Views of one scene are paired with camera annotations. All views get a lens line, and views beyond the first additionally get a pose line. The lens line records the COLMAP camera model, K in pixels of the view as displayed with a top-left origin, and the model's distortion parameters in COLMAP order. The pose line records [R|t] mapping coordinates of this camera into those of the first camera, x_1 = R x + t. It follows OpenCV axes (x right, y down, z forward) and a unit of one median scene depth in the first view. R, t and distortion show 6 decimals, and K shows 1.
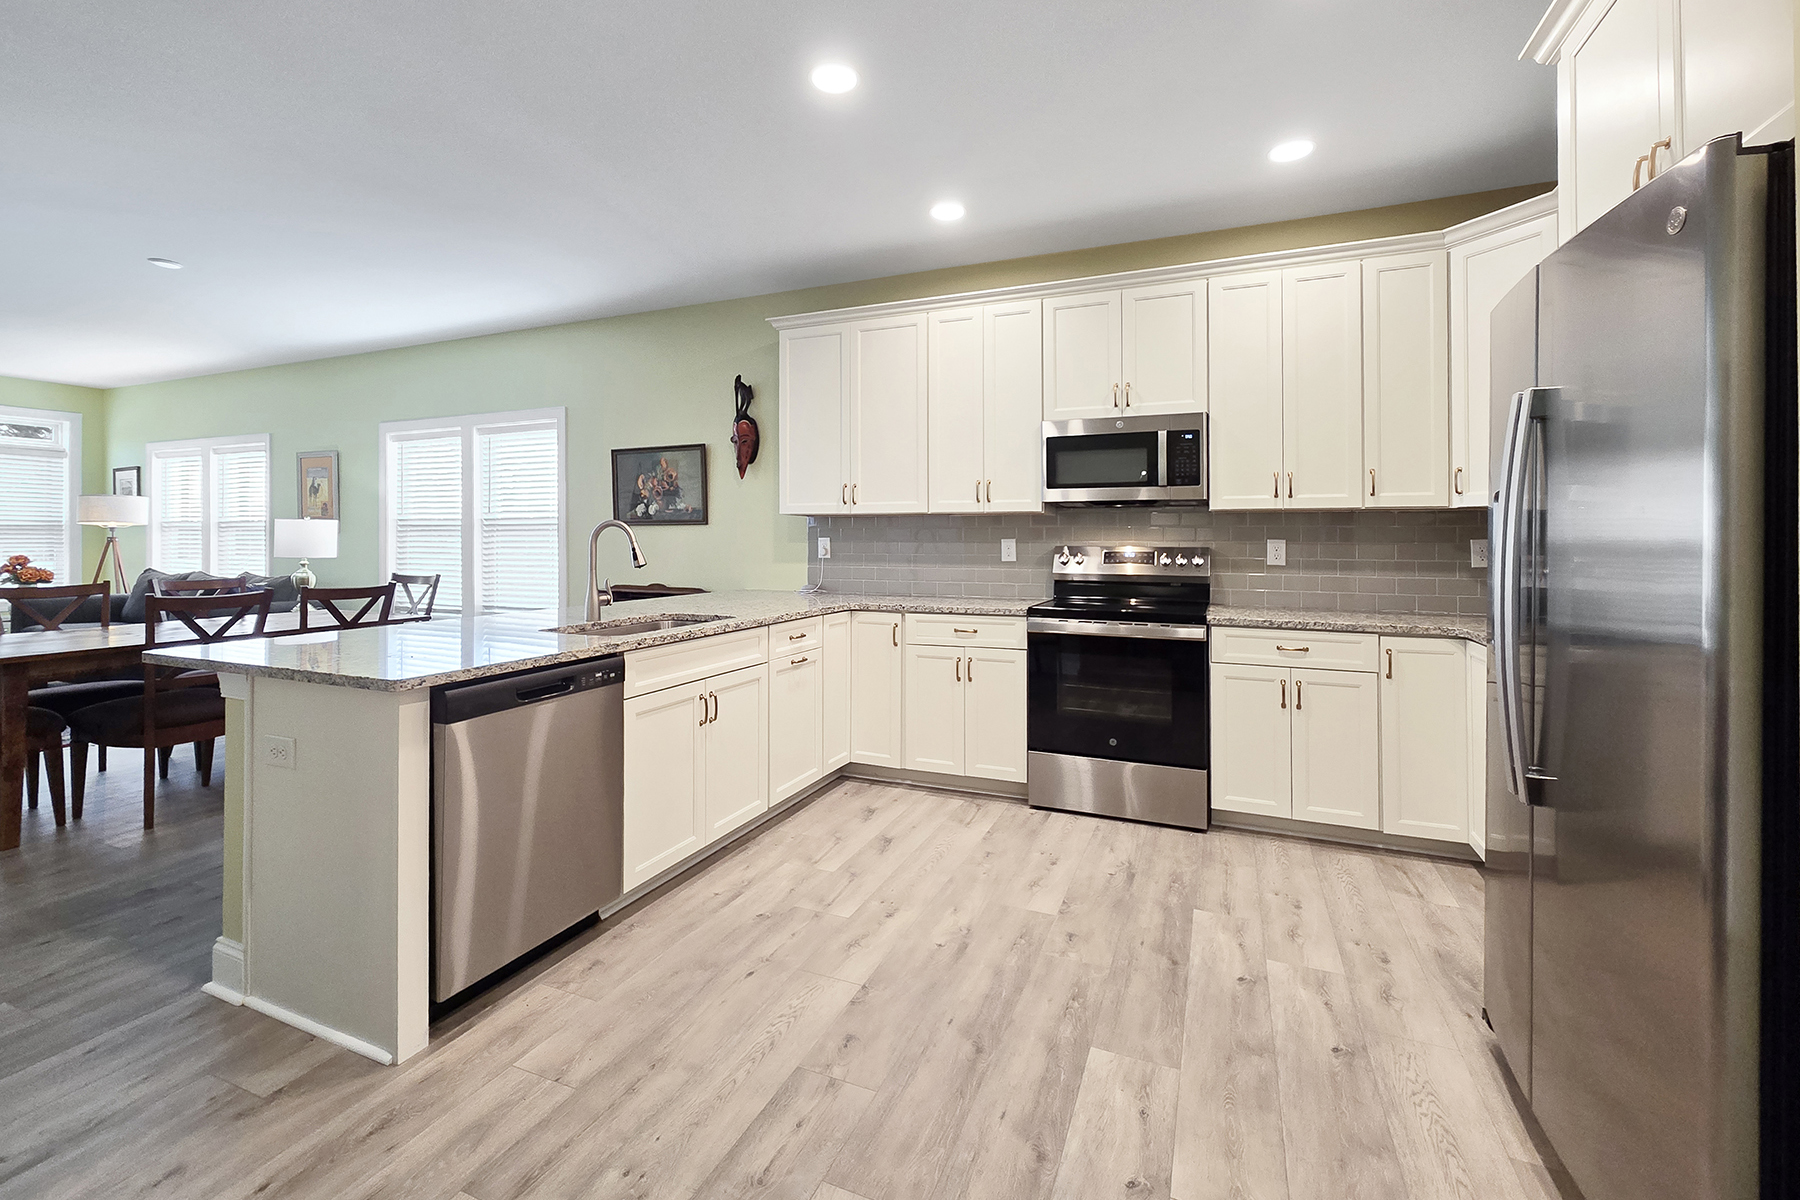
lens RADIAL K [[770.8, 0, 897.0], [0, 770.8, 536.3], [0, 0, 1]] dist [0.000512, 0.000129]
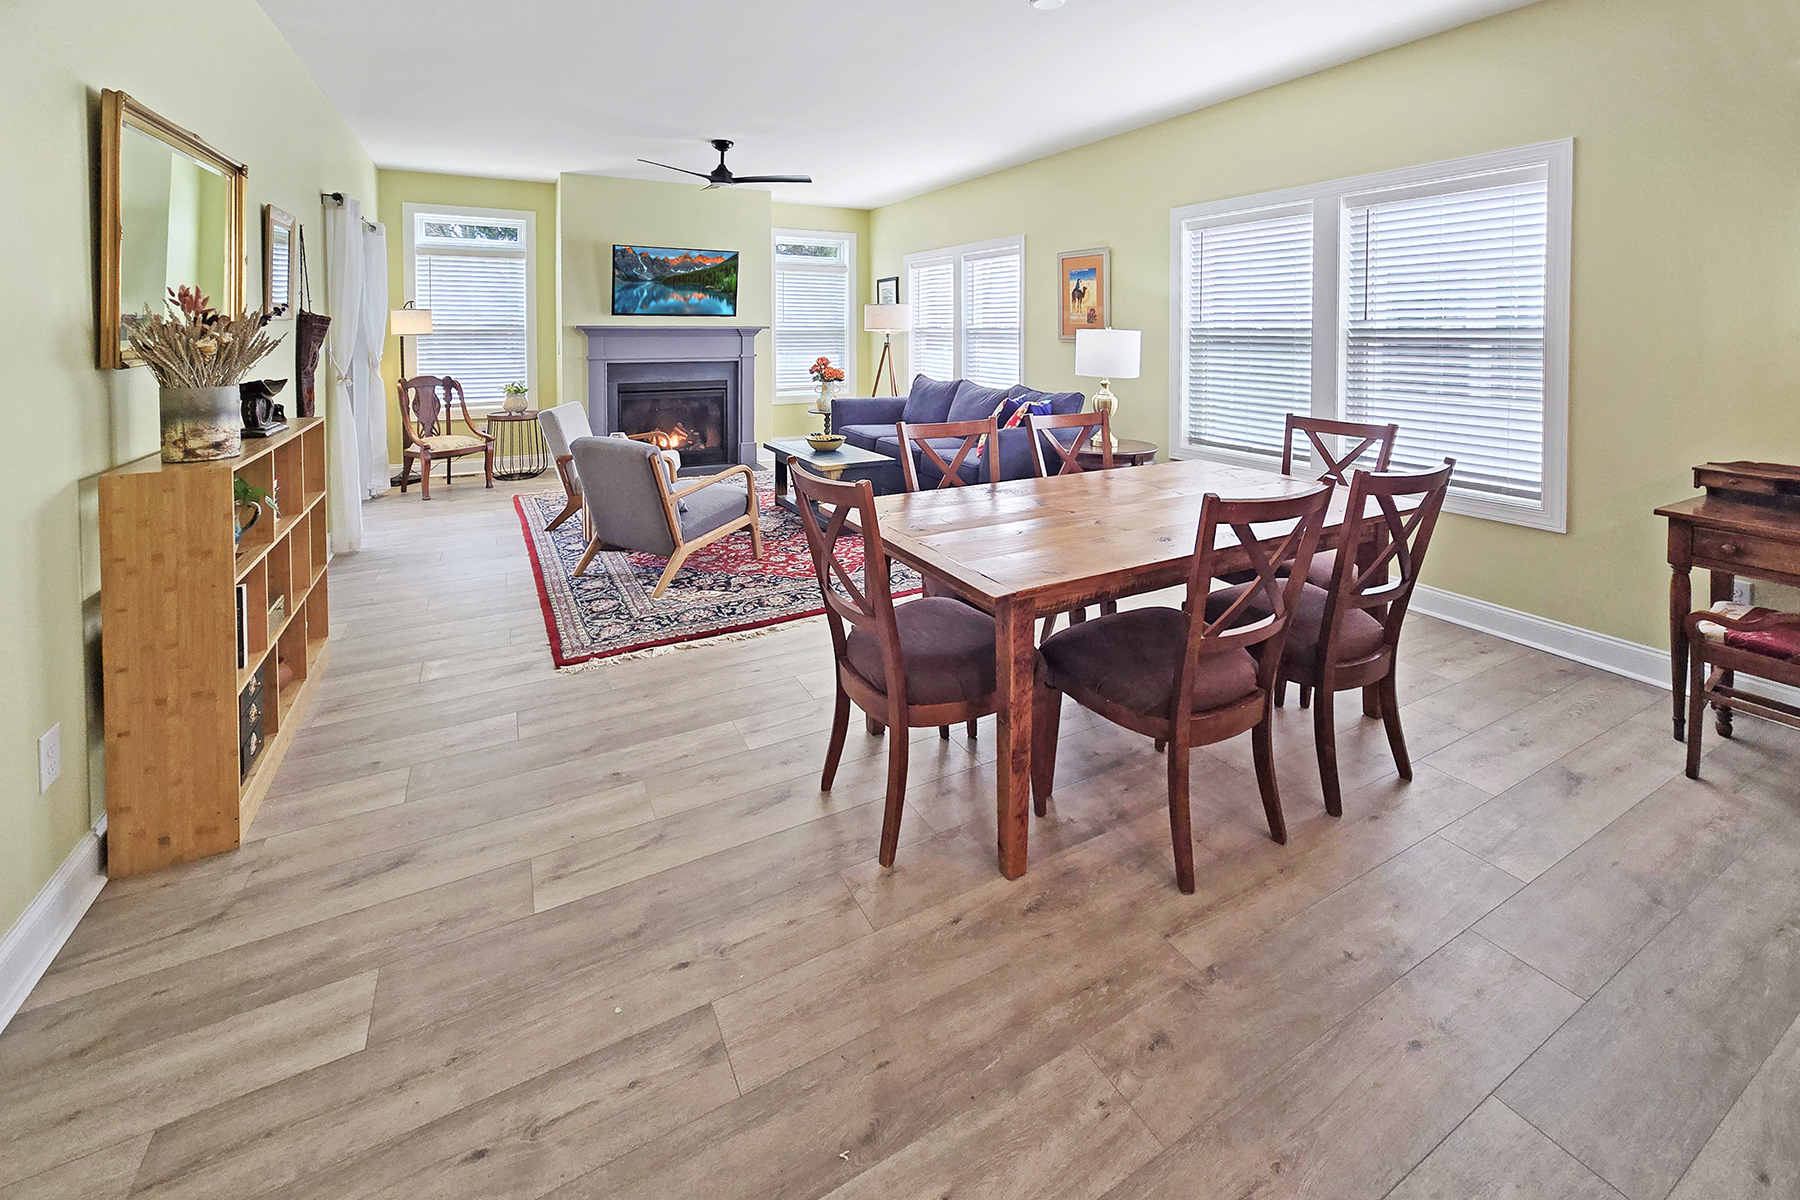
lens RADIAL K [[740.3, 0, 901.5], [0, 740.3, 349.0], [0, 0, 1]] dist [0.017222, -0.000085]
pose [[0.788908, 0.018803, -0.614224, -0.731819], [-0.004446, 0.999680, 0.024891, -0.034972], [0.614496, -0.016906, 0.788739, 0.405057]]
